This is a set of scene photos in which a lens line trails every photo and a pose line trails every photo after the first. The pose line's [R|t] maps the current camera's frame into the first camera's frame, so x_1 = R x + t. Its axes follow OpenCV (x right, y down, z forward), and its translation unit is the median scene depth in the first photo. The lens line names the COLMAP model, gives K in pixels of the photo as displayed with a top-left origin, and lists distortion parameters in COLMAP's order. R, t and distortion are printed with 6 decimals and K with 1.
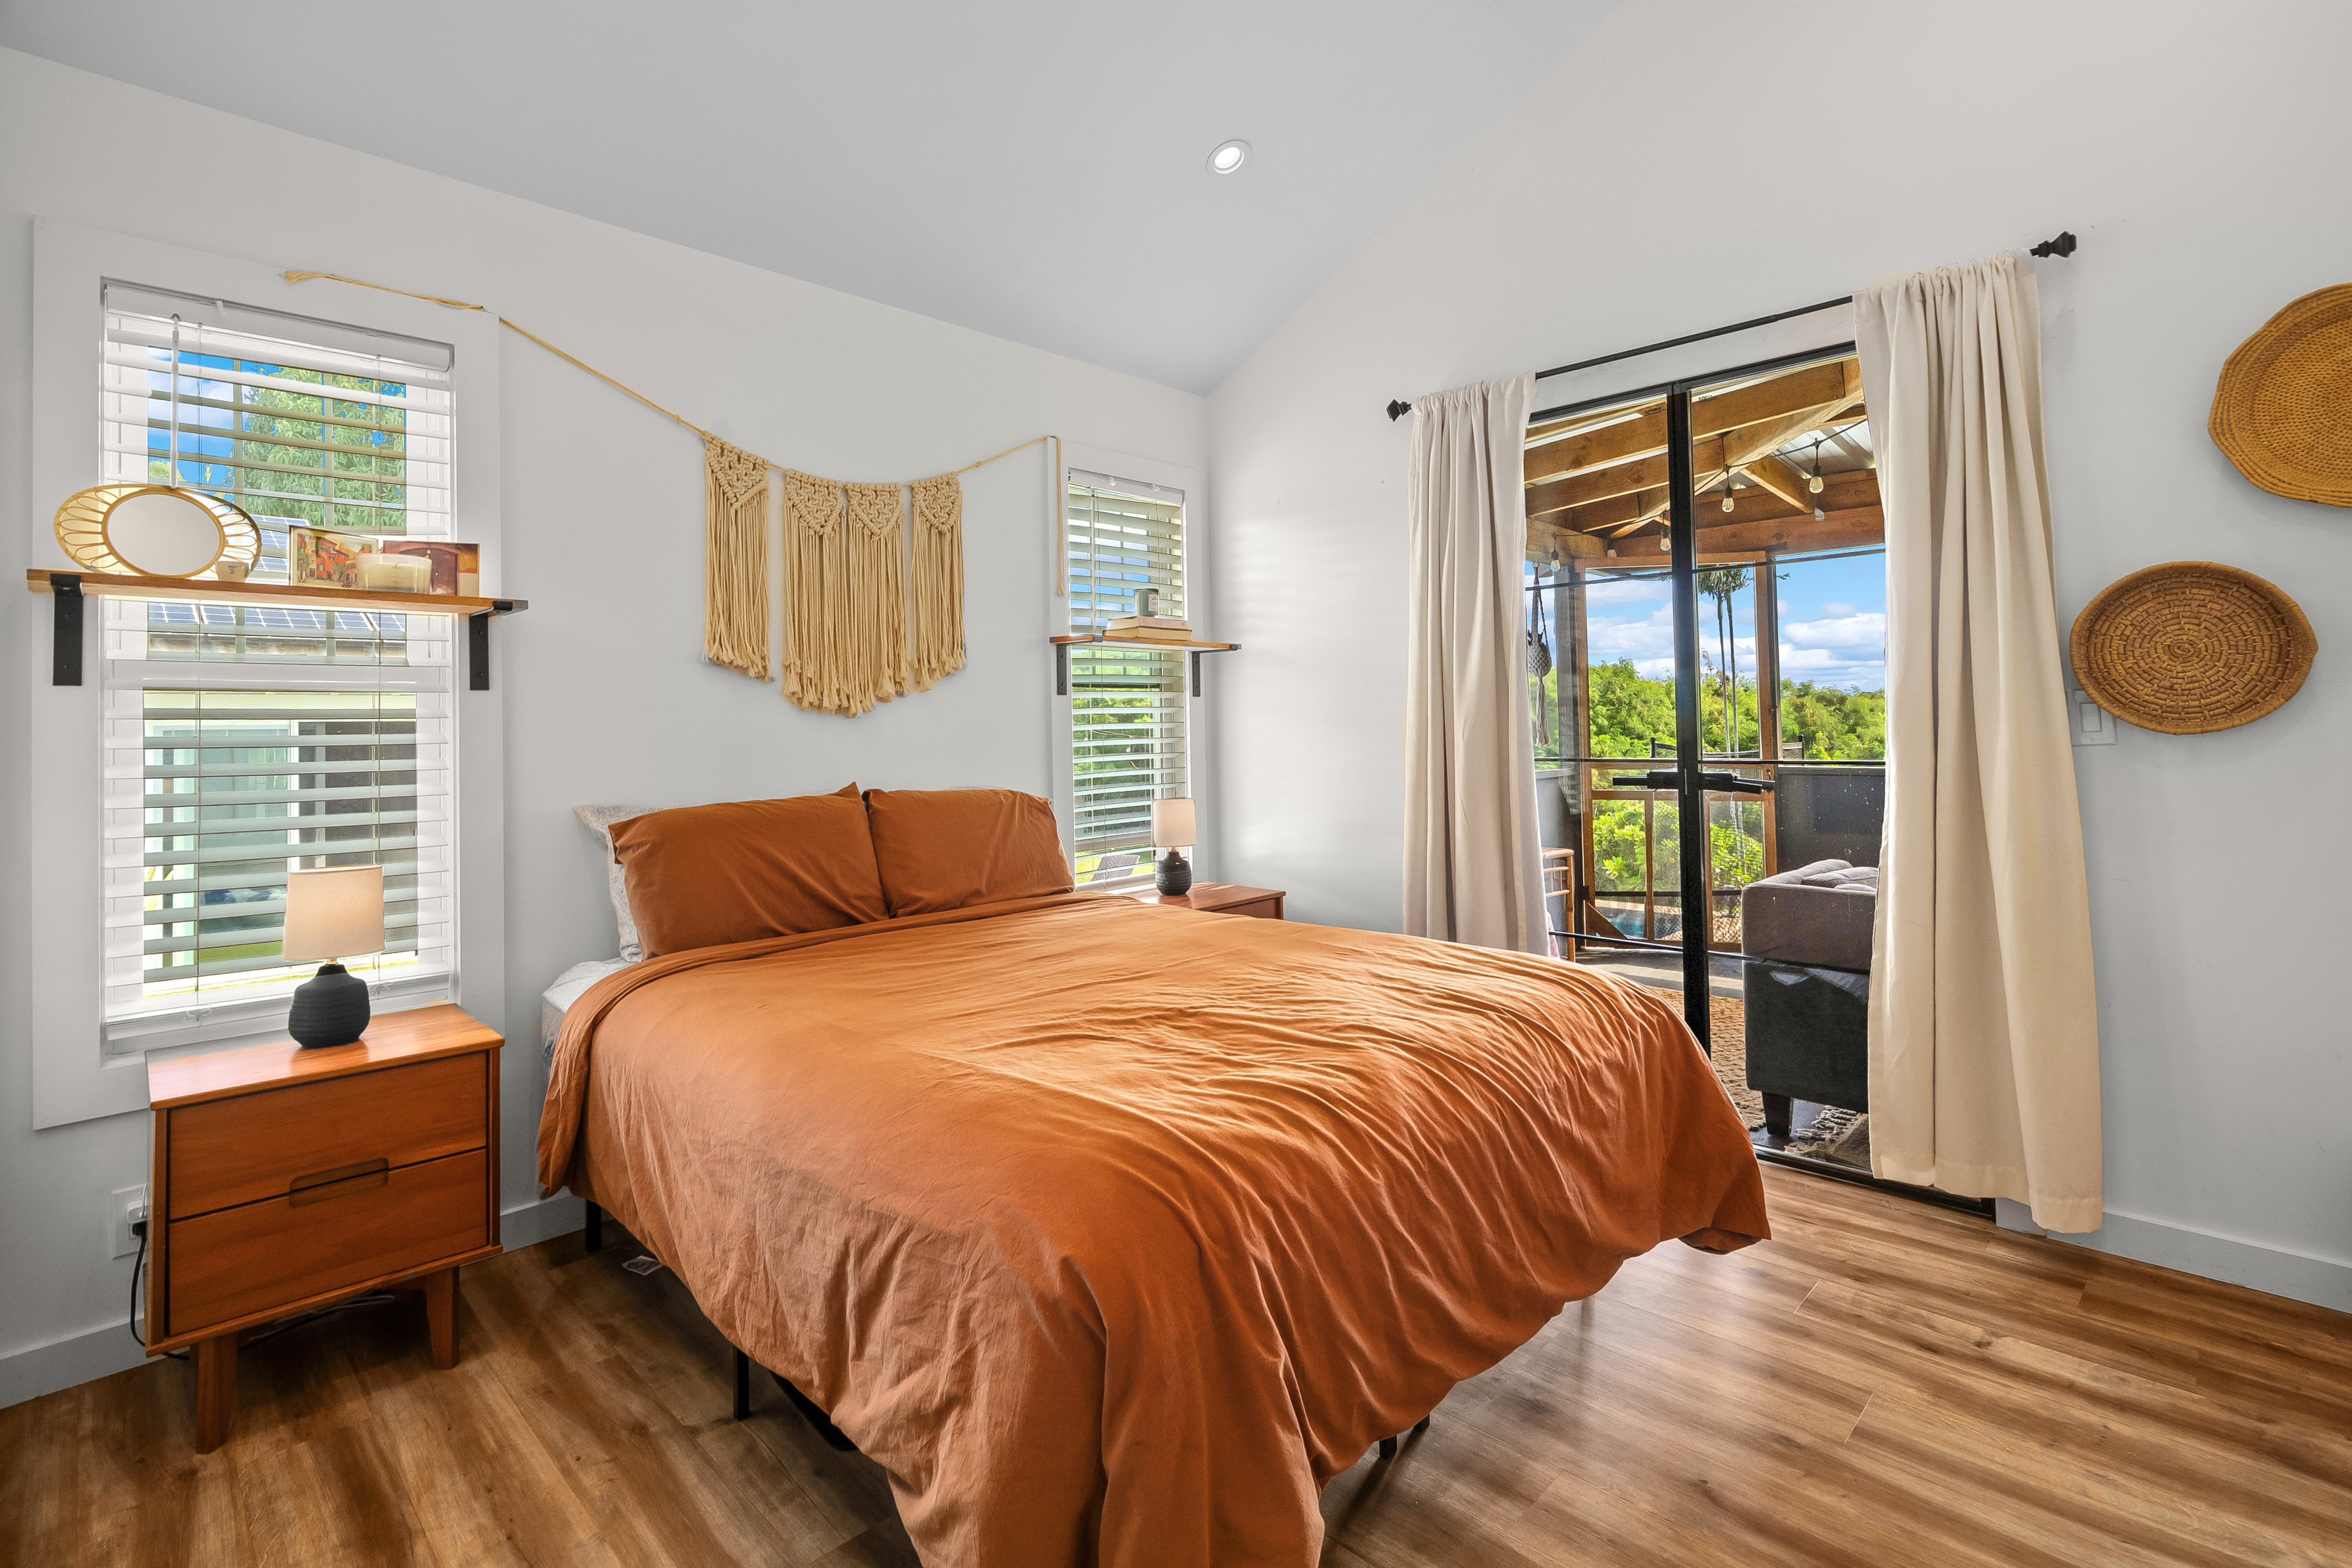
lens RADIAL K [[1076.0, 0, 1183.3], [0, 1076.0, 703.3], [0, 0, 1]] dist [-0.002157, -0.000233]
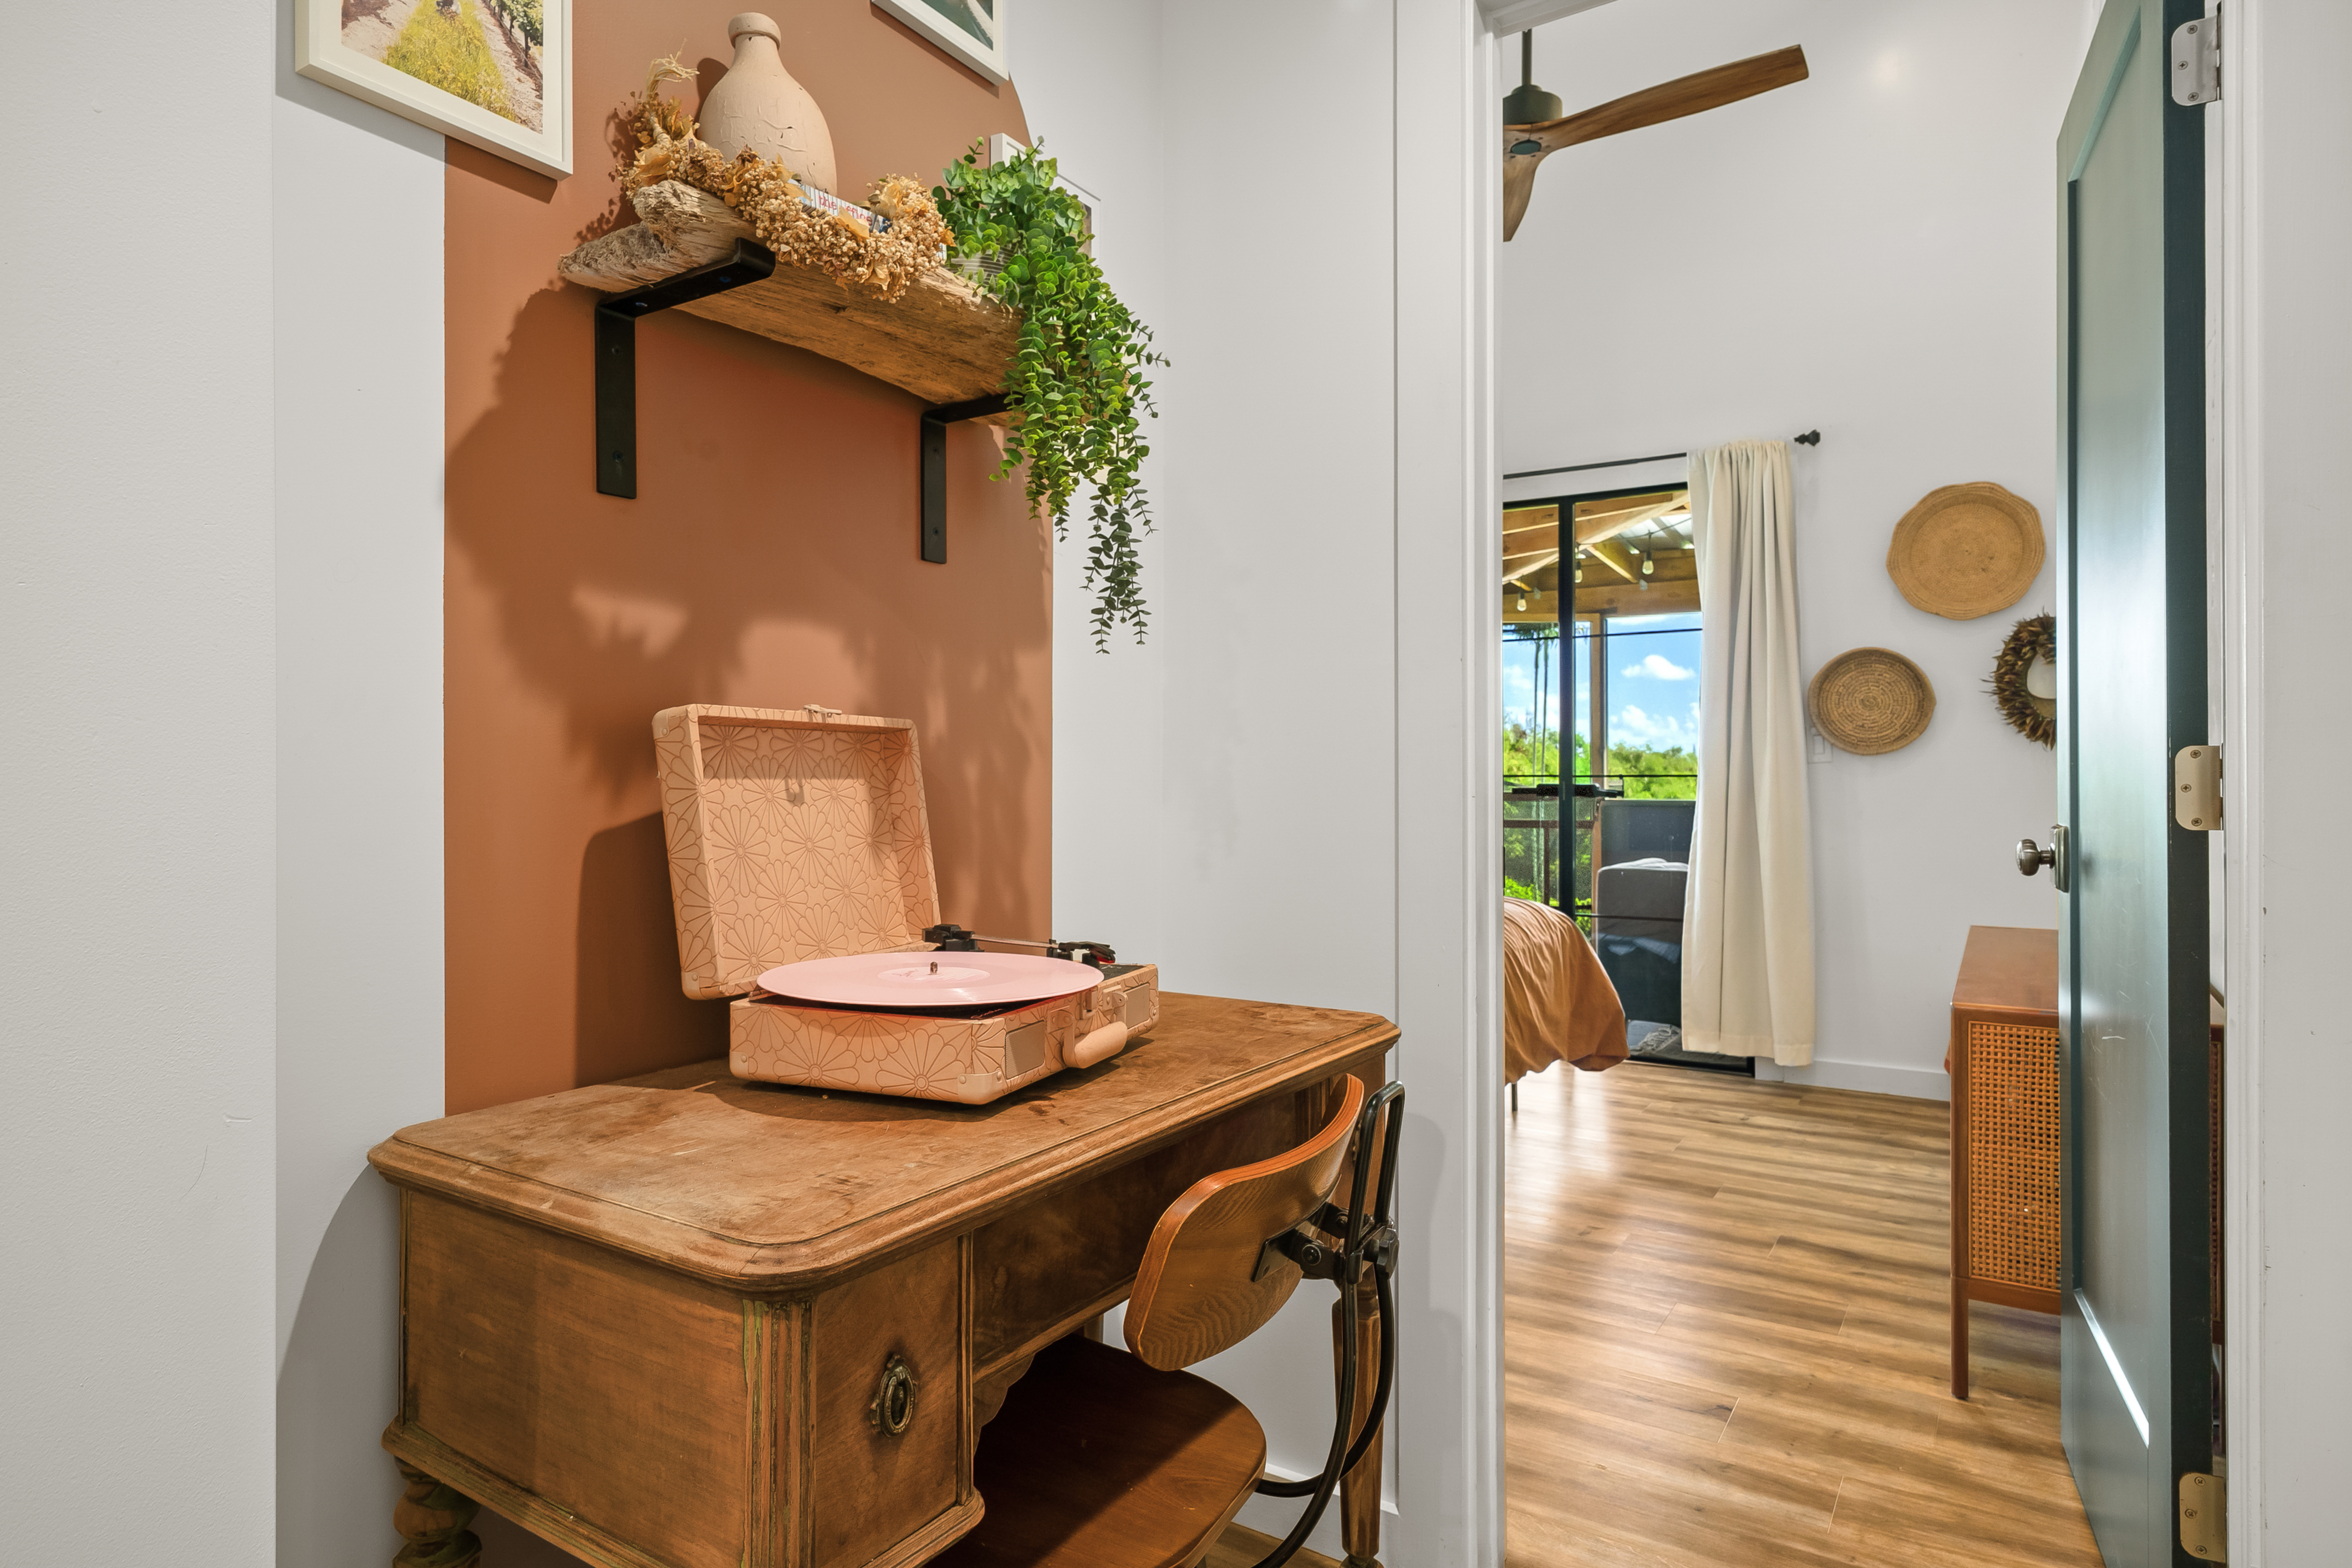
lens RADIAL K [[1287.4, 0, 1174.8], [0, 1287.4, 786.0], [0, 0, 1]] dist [0.001589, 0.000053]
pose [[0.978376, 0.014864, 0.206297, -0.445981], [-0.020345, 0.999493, 0.024473, 0.046123], [-0.205829, -0.028141, 0.978183, -0.627406]]
